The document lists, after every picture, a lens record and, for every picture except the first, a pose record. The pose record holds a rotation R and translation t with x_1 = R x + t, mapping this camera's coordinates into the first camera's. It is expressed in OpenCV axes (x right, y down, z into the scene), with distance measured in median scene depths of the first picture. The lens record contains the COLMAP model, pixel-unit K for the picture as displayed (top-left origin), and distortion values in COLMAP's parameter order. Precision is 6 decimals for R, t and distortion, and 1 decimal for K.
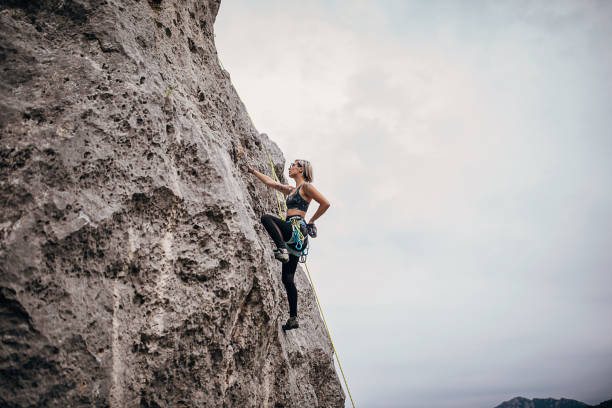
lens RADIAL K [[577.7, 0, 306.0], [0, 577.7, 204.0], [0, 0, 1]] dist [-0.001468, -0.020472]
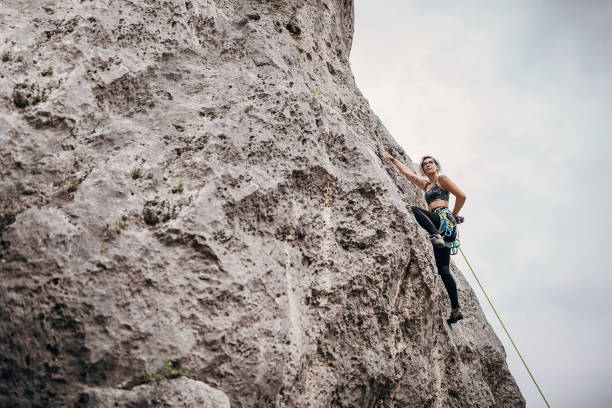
lens RADIAL K [[577.7, 0, 306.0], [0, 577.7, 204.0], [0, 0, 1]] dist [-0.001468, -0.020472]
pose [[0.960237, -0.126132, -0.249071, -0.001641], [0.094583, 0.986341, -0.134851, 0.194167], [0.262678, 0.105931, 0.959051, -0.066882]]
